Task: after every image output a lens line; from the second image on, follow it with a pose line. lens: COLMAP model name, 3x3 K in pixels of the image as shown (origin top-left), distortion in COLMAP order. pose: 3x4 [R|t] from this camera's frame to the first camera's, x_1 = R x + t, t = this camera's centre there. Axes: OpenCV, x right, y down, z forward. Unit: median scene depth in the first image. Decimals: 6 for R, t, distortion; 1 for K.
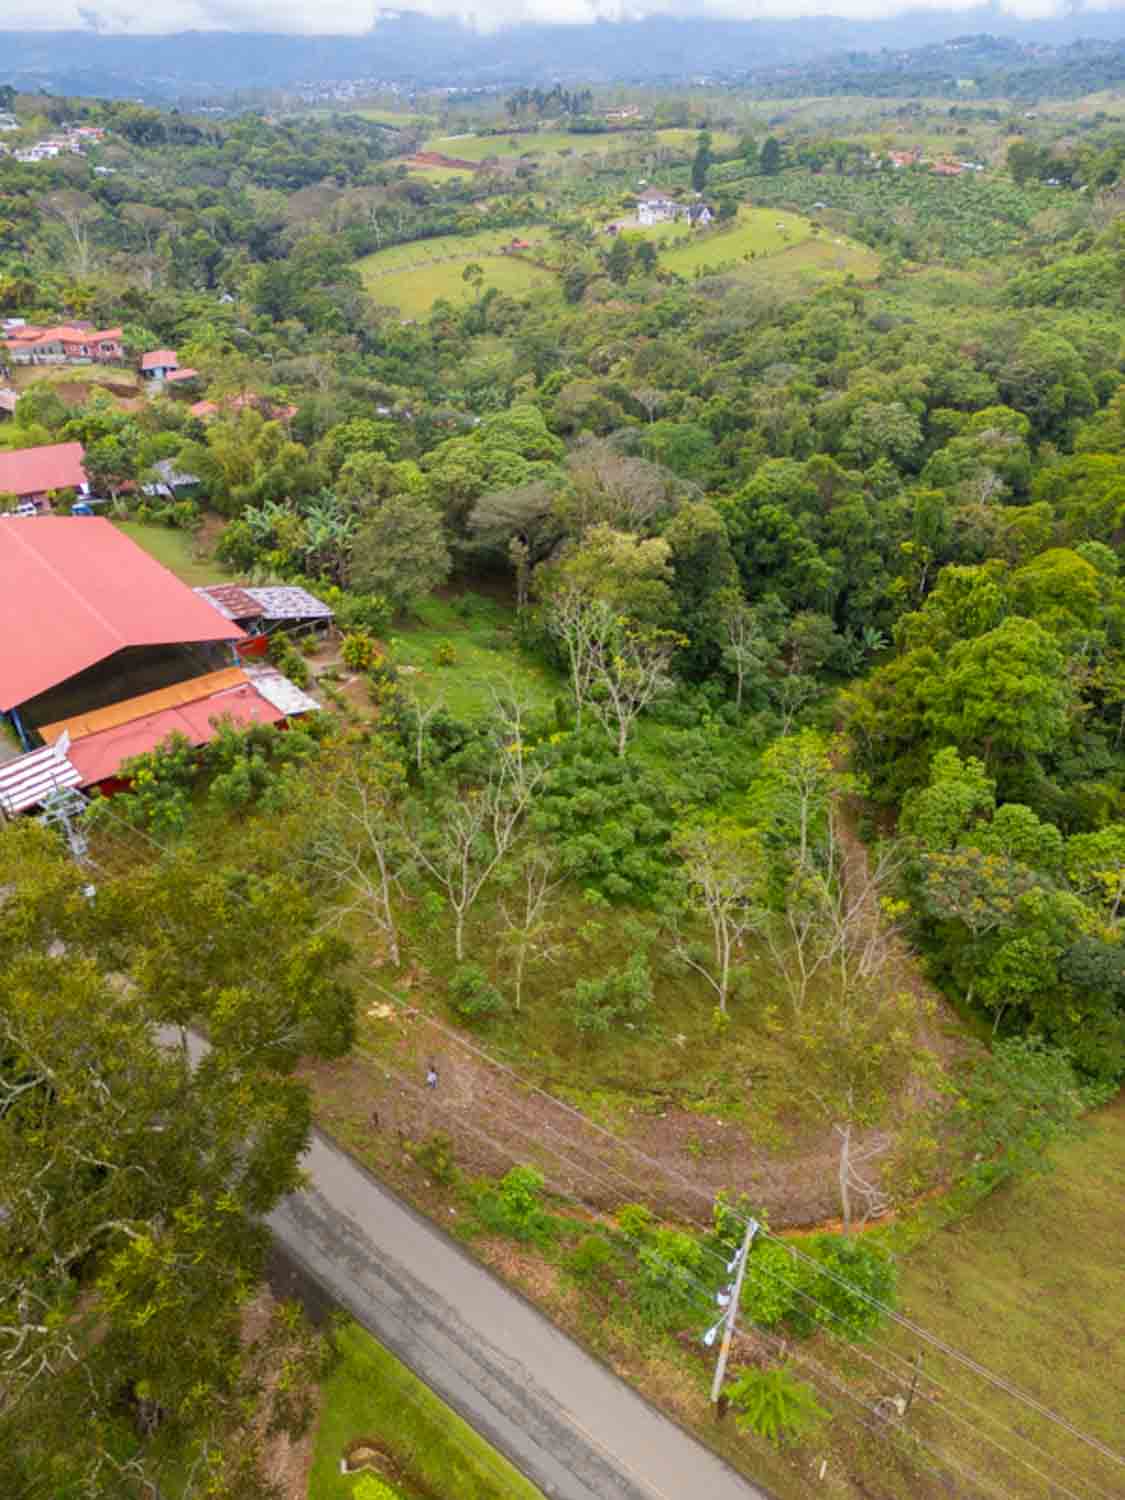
lens RADIAL K [[1043.5, 0, 562.5], [0, 1043.5, 750.0], [0, 0, 1]] dist [0.107525, -0.157275]
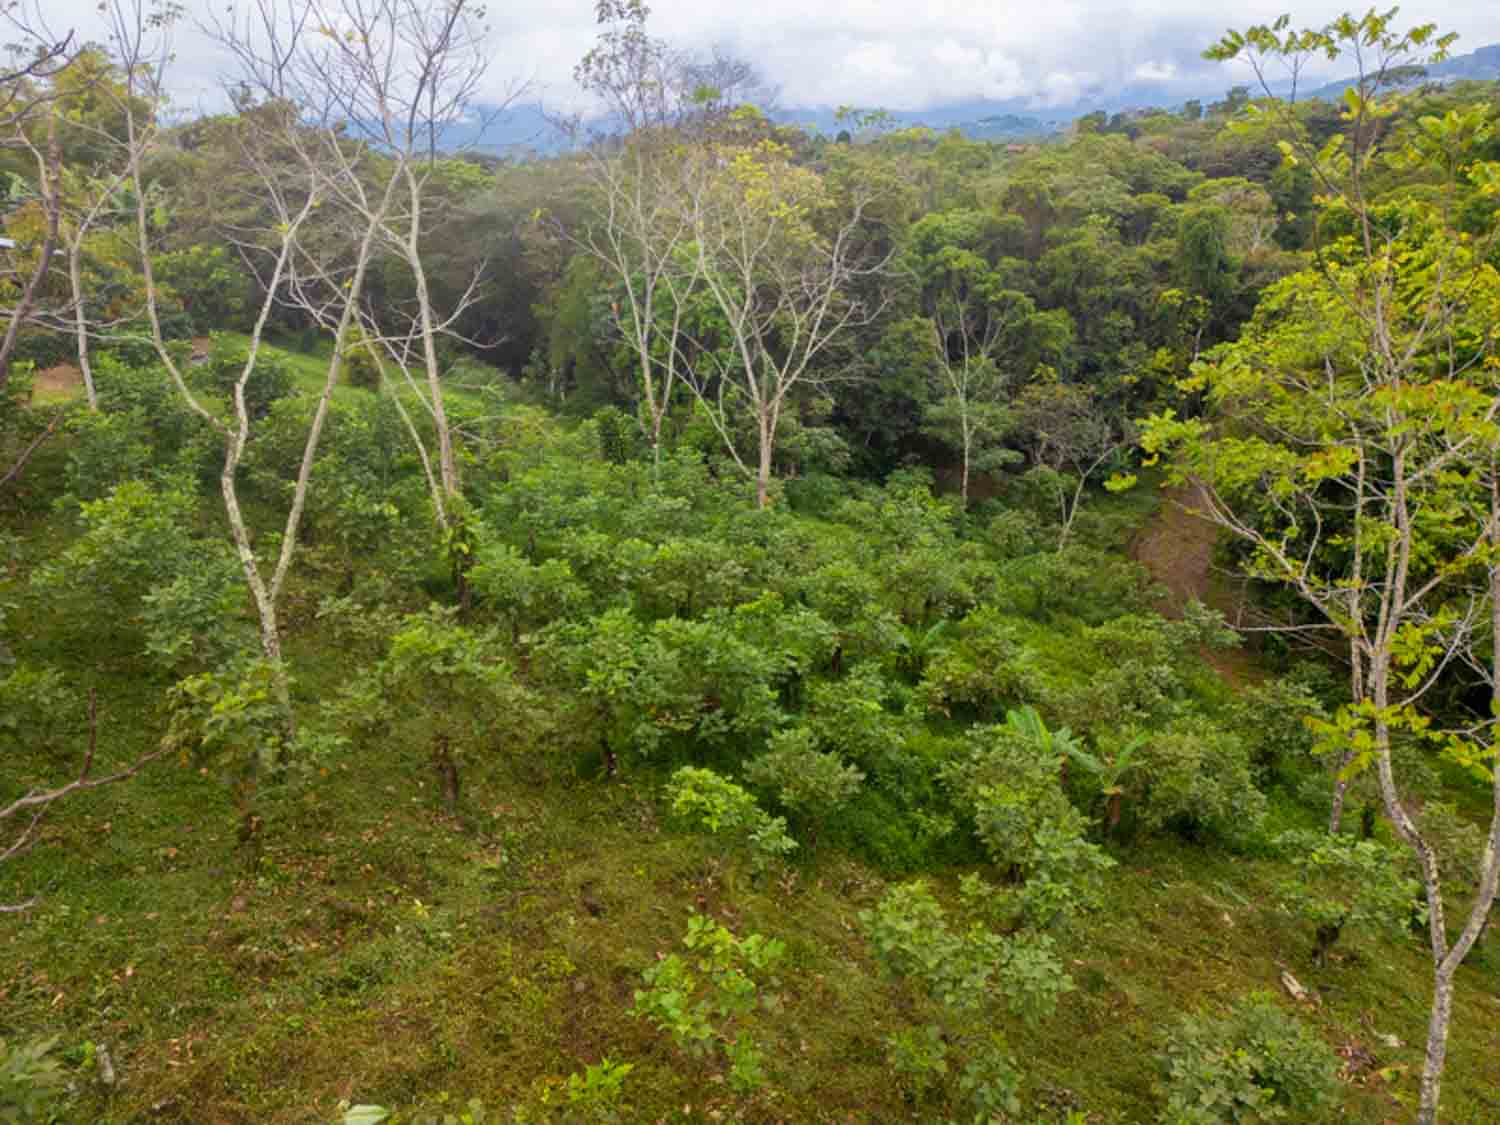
lens RADIAL K [[1050.9, 0, 750.0], [0, 1050.9, 562.5], [0, 0, 1]] dist [0.067513, -0.053128]
pose [[0.995281, -0.050473, 0.082869, 0.013082], [0.065759, 0.978879, -0.193577, 0.081622], [-0.071348, 0.198113, 0.977579, 0.475960]]
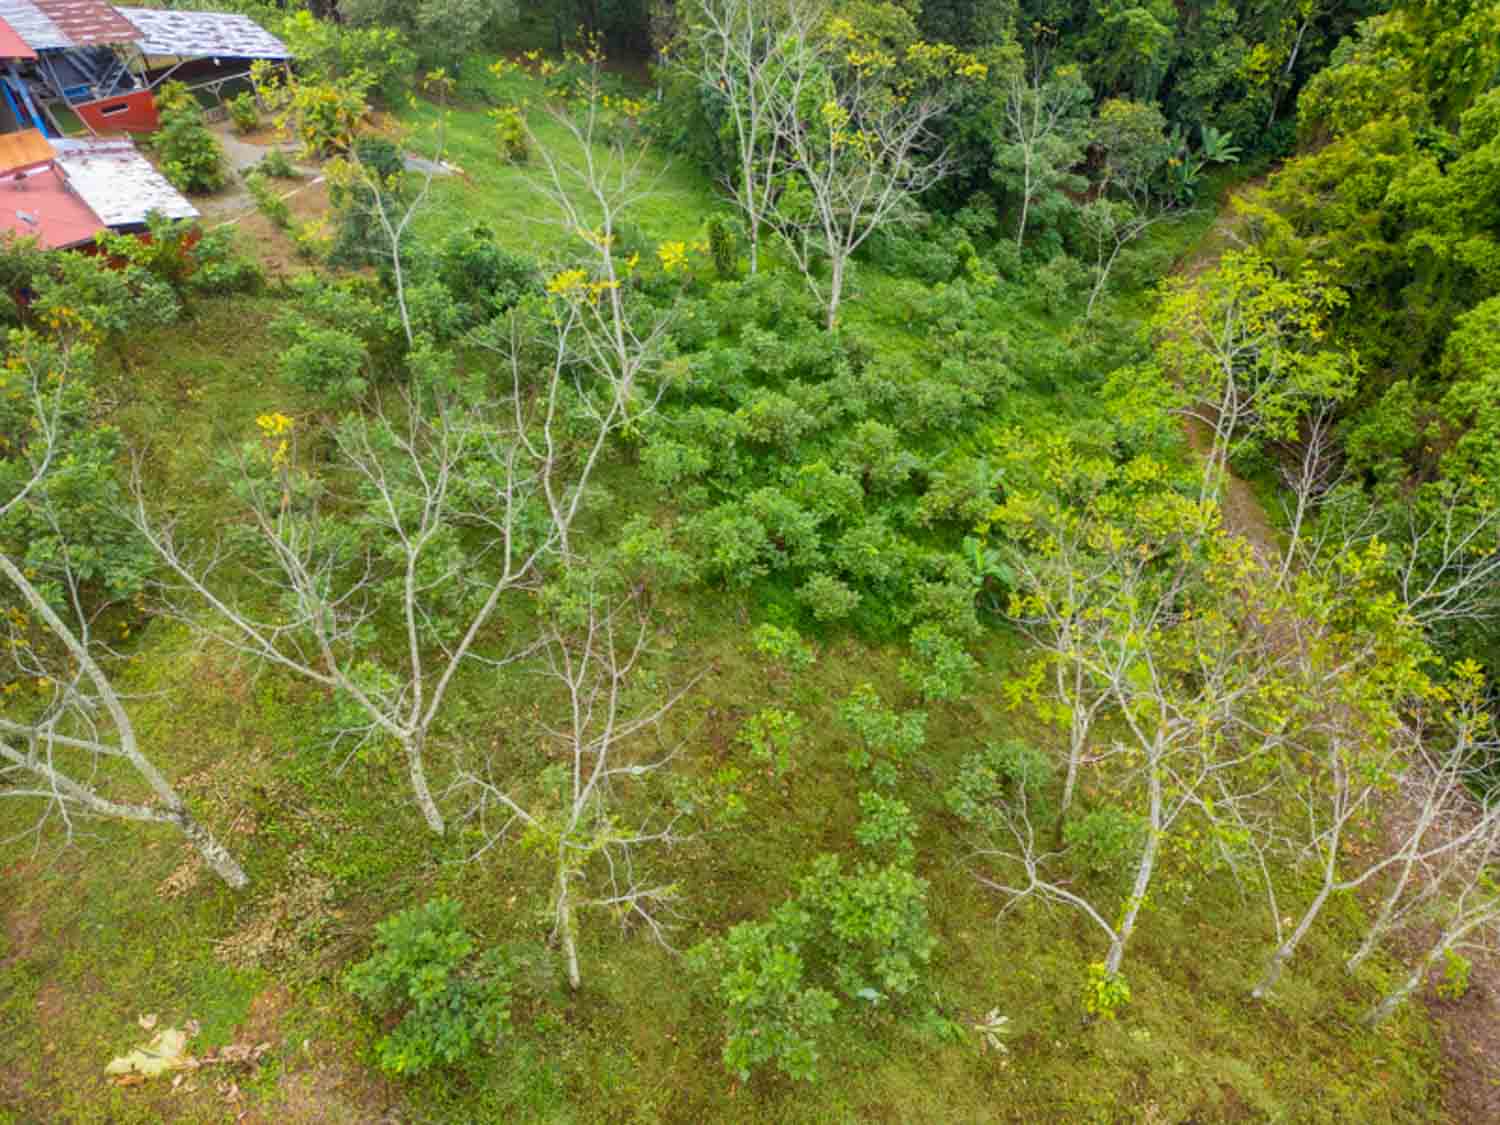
lens RADIAL K [[1050.9, 0, 750.0], [0, 1050.9, 562.5], [0, 0, 1]] dist [0.067513, -0.053128]
pose [[0.999987, -0.005046, -0.000749, 0.011007], [0.005093, 0.979064, 0.203490, 0.010570], [-0.000293, -0.203491, 0.979077, 0.346469]]
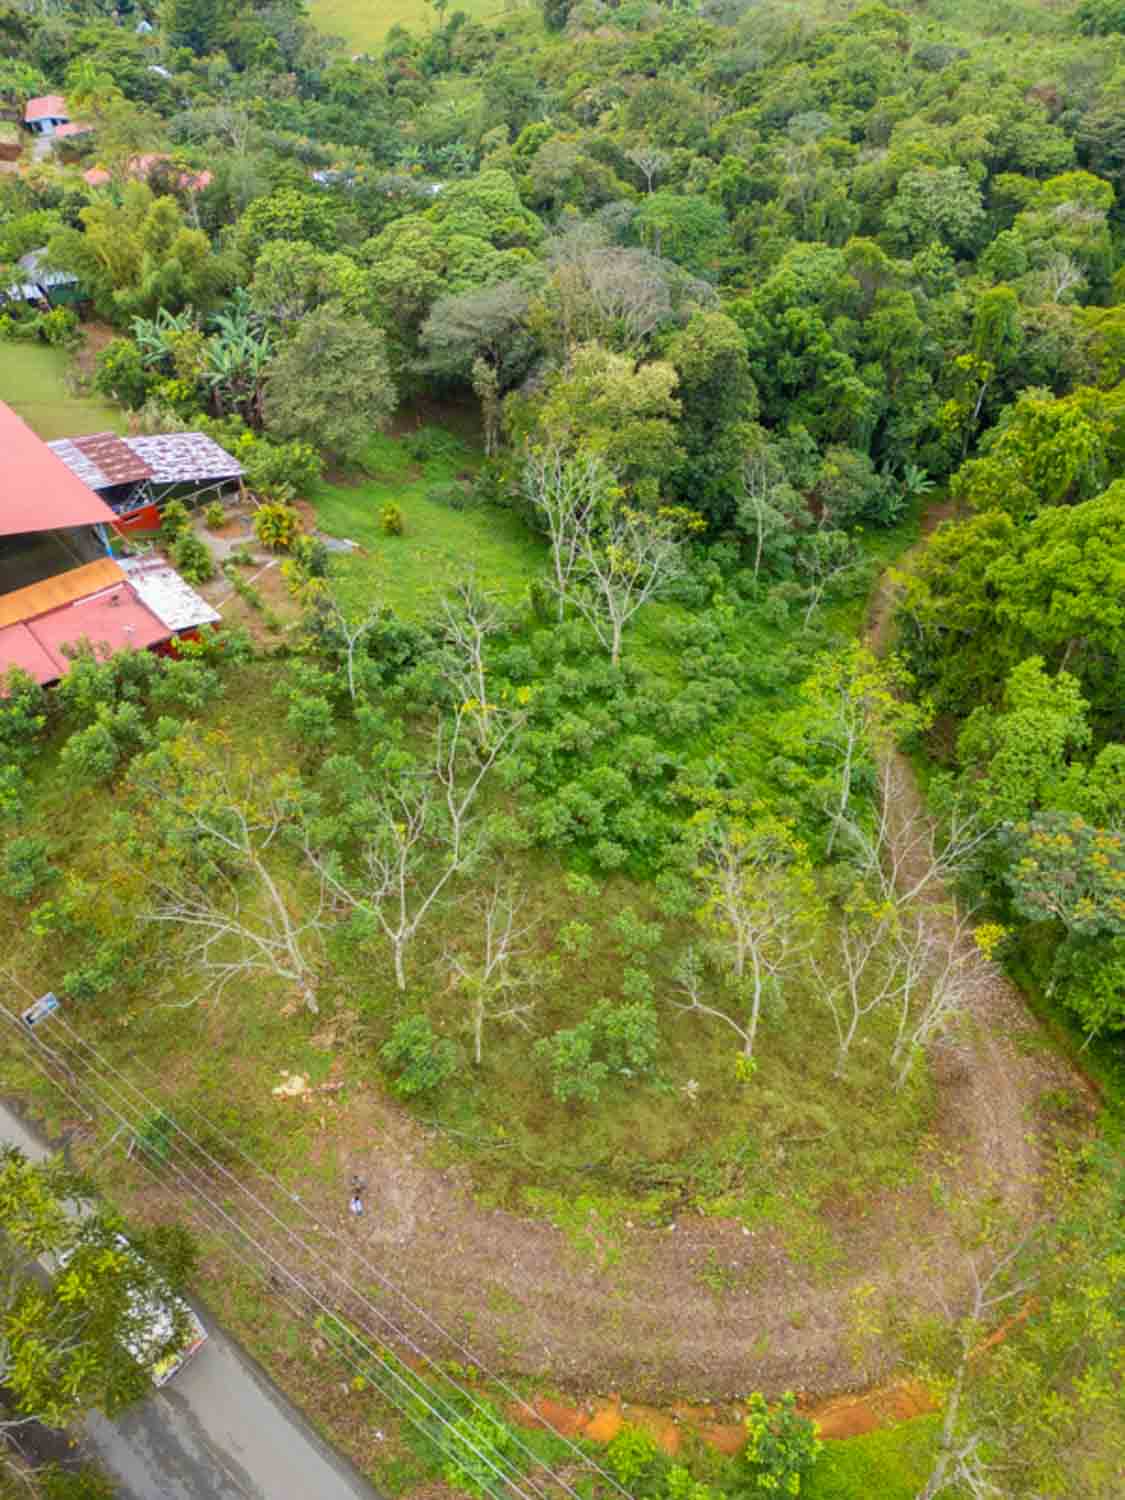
lens RADIAL K [[1050.9, 0, 562.5], [0, 1050.9, 750.0], [0, 0, 1]] dist [0.067513, -0.053128]
pose [[0.999913, -0.008189, 0.010369, 0.006177], [0.006085, 0.981994, 0.188813, -0.062128], [-0.011728, -0.188734, 0.981958, 0.156126]]
